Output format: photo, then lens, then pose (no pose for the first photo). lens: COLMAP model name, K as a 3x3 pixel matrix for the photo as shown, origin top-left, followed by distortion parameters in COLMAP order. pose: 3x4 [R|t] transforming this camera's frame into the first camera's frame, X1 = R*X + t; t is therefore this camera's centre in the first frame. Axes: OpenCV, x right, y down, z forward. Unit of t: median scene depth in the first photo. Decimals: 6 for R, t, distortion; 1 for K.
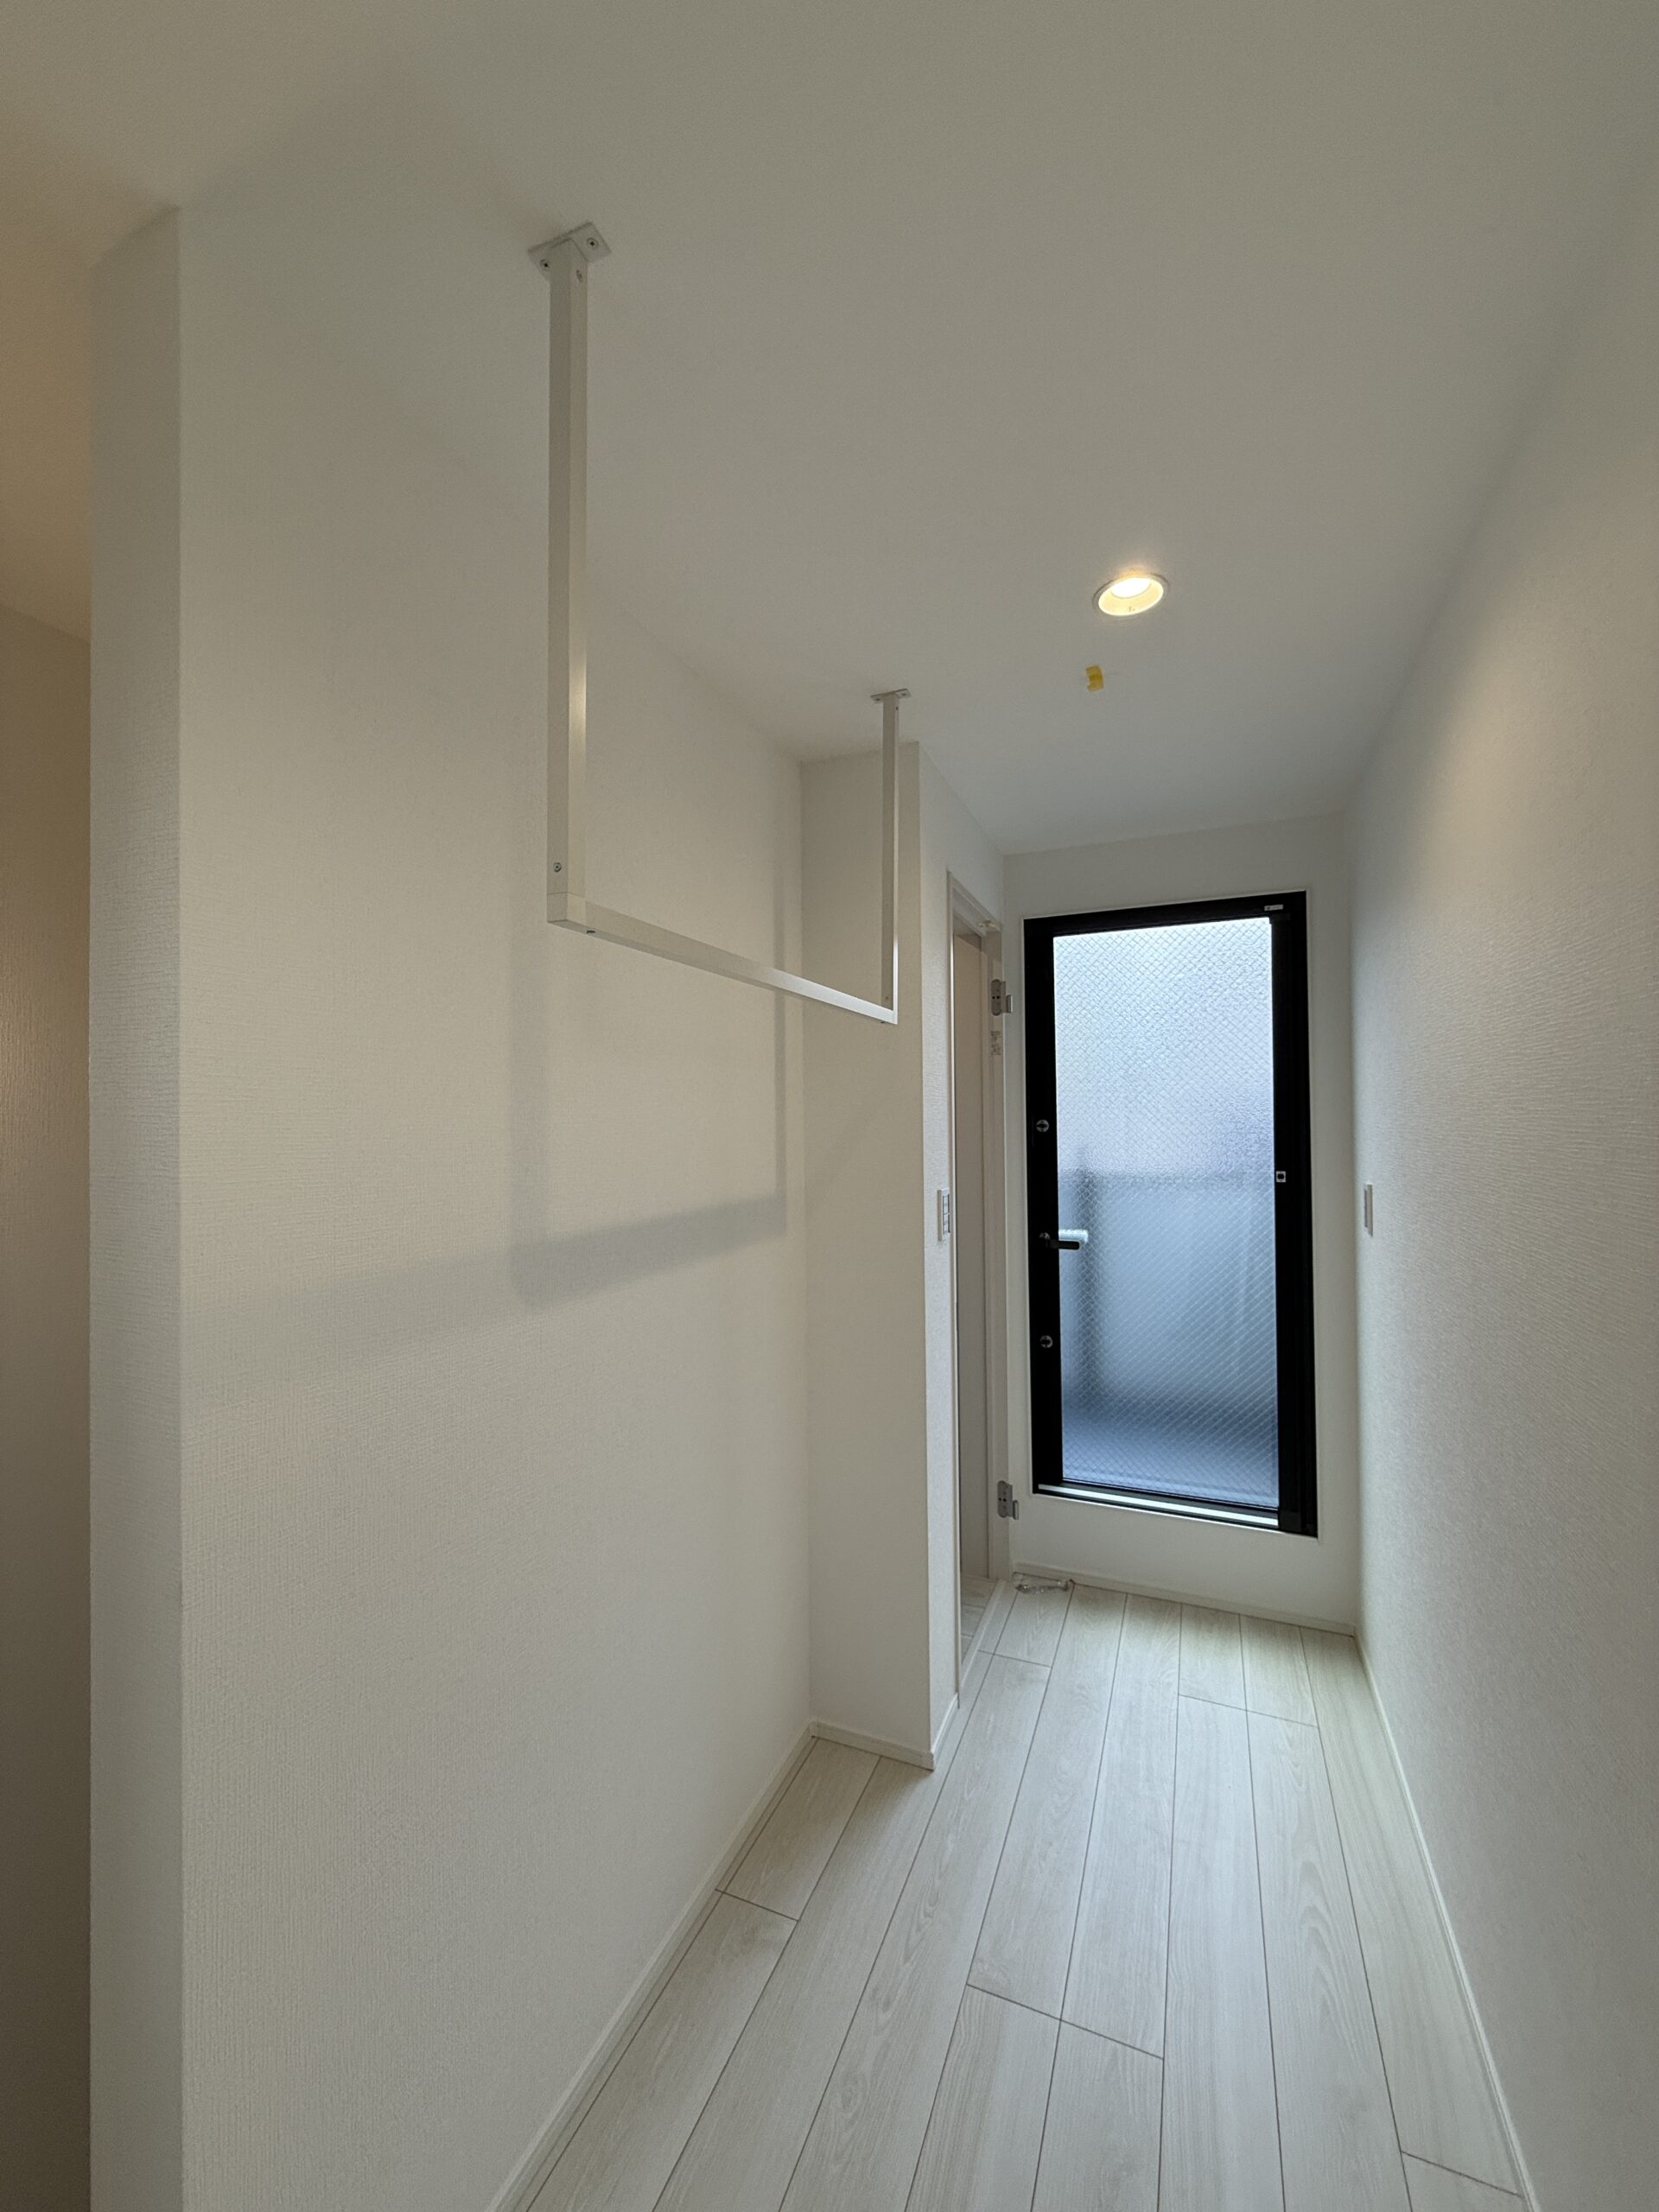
lens RADIAL K [[890.0, 0, 789.2], [0, 890.0, 1104.8], [0, 0, 1]] dist [0.001180, -0.001039]
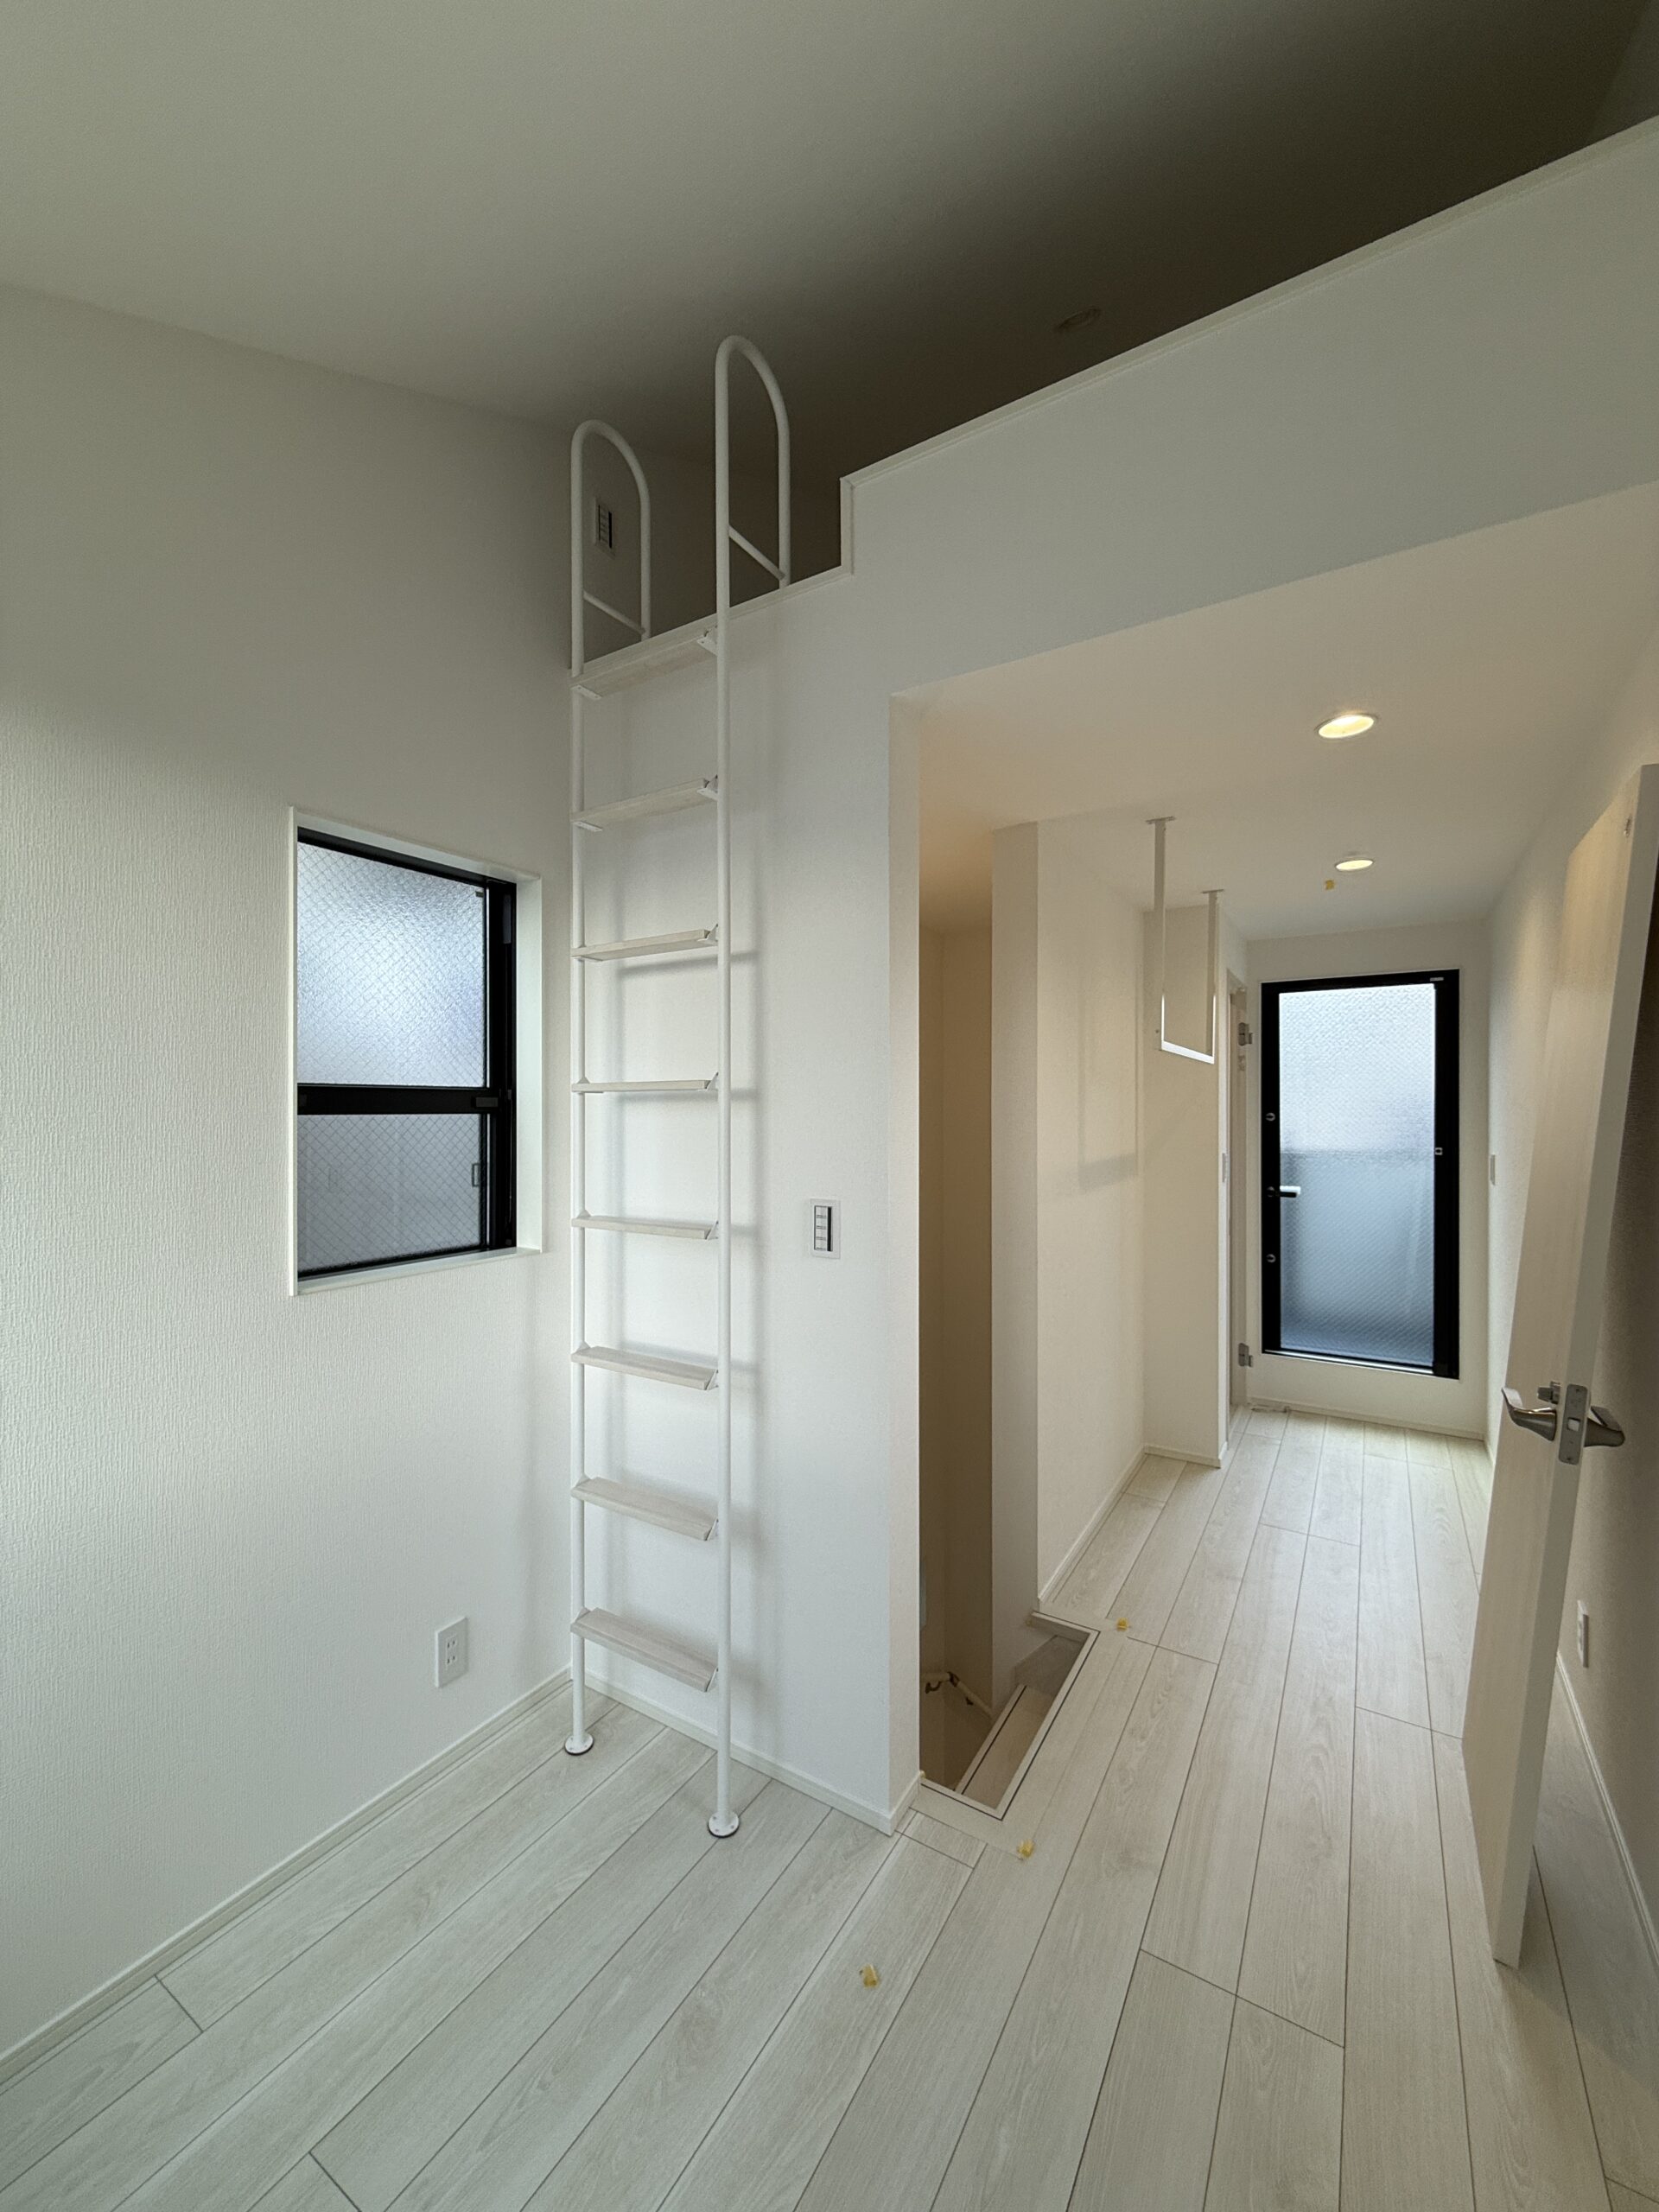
lens RADIAL K [[890.0, 0, 794.0], [0, 890.0, 1107.3], [0, 0, 1]] dist [0.001180, -0.001039]
pose [[0.989520, 0.008565, -0.144141, -0.332011], [-0.005995, 0.999815, 0.018257, -0.017807], [0.144270, -0.017201, 0.989389, -0.685992]]
